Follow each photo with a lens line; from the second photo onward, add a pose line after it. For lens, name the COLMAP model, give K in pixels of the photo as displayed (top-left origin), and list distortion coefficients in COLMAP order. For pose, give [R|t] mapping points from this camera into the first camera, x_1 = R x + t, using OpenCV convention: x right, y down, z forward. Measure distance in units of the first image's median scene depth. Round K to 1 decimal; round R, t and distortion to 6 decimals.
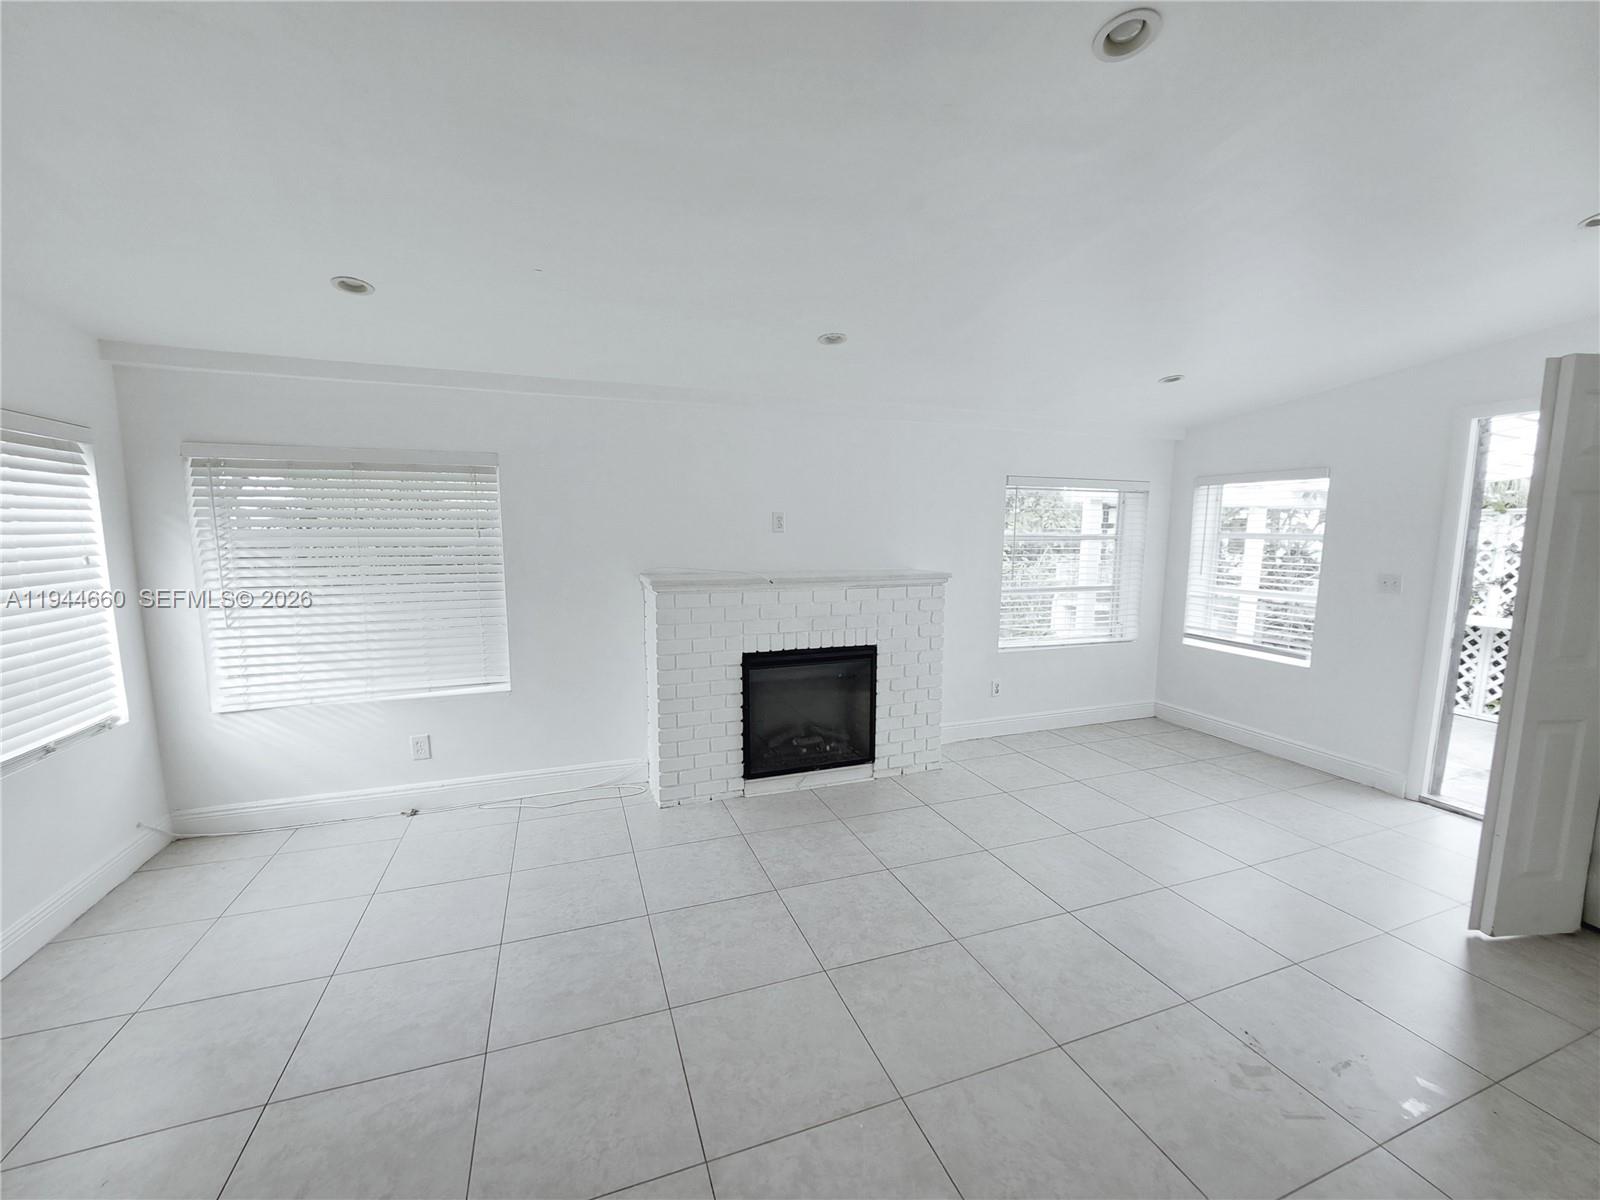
lens RADIAL K [[638.9, 0, 790.4], [0, 638.9, 612.2], [0, 0, 1]] dist [-0.015328, -0.000079]
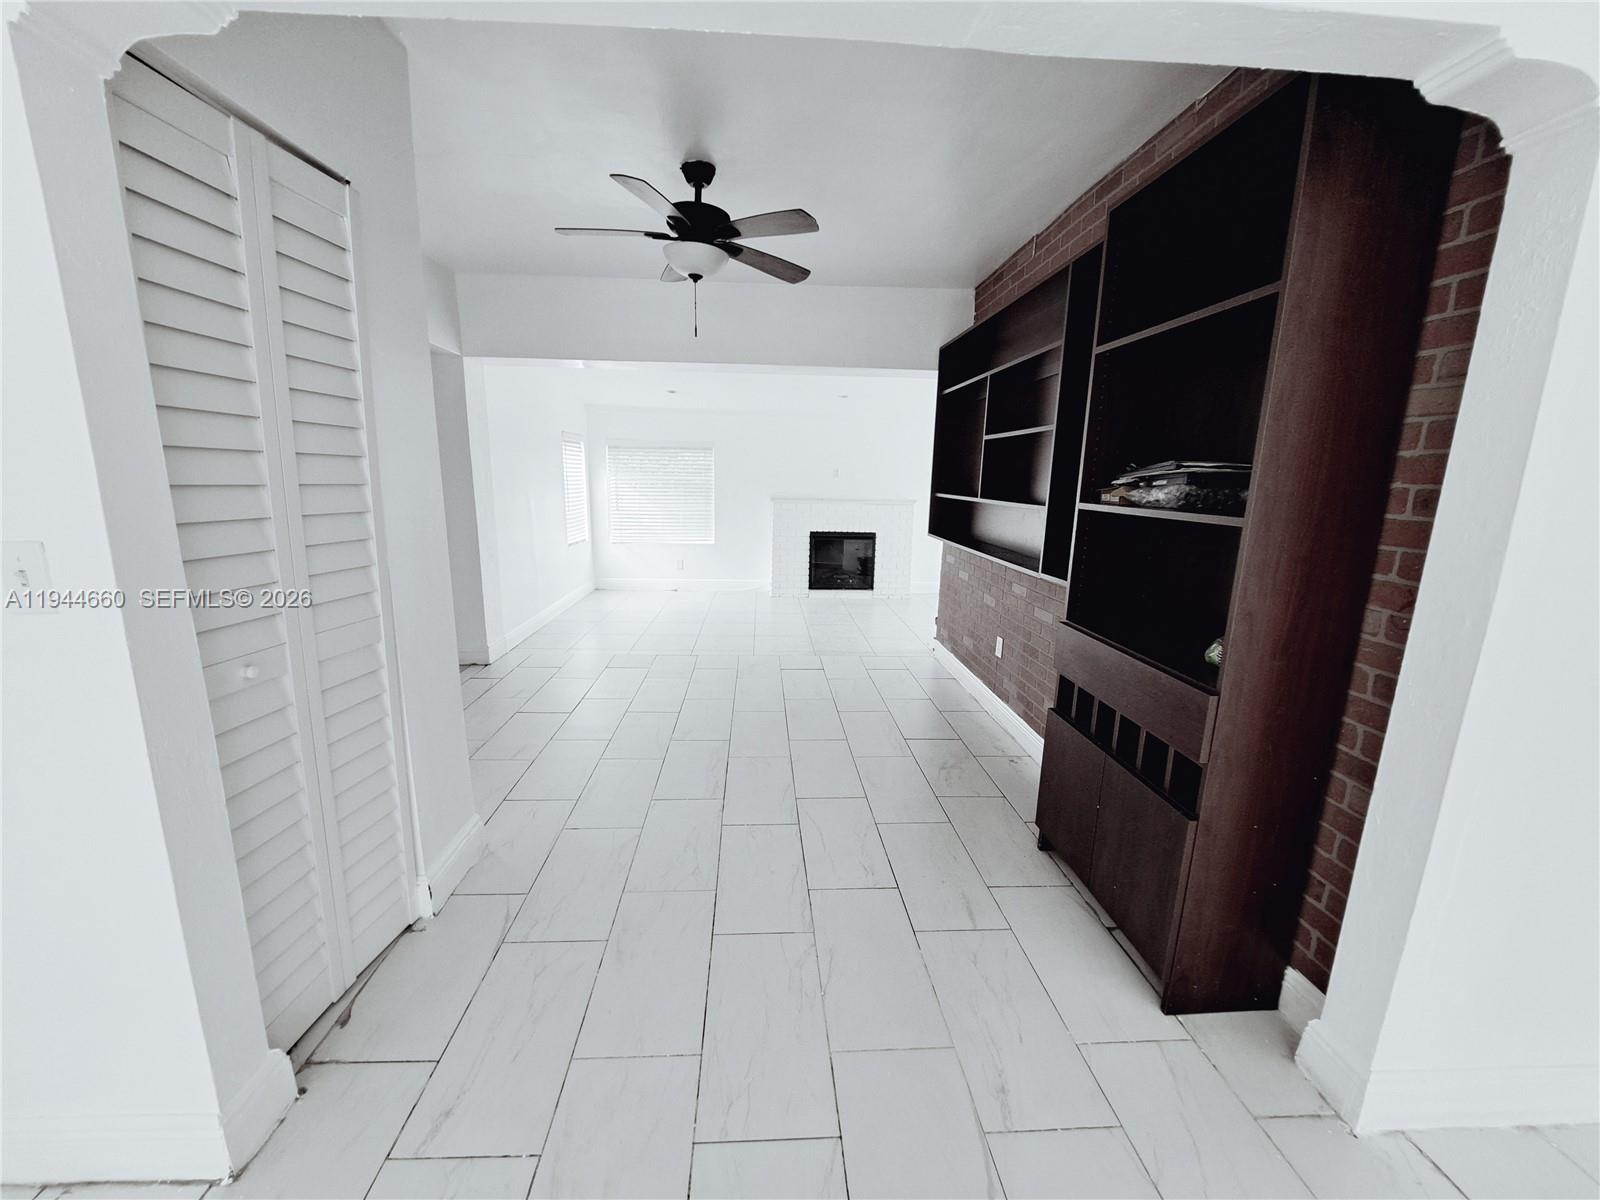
lens RADIAL K [[638.9, 0, 790.4], [0, 638.9, 612.2], [0, 0, 1]] dist [-0.015328, -0.000079]
pose [[0.951504, 0.079937, -0.297068, 0.520355], [-0.056494, 0.994632, 0.086694, 0.146785], [0.302403, -0.065707, 0.950913, -1.118497]]
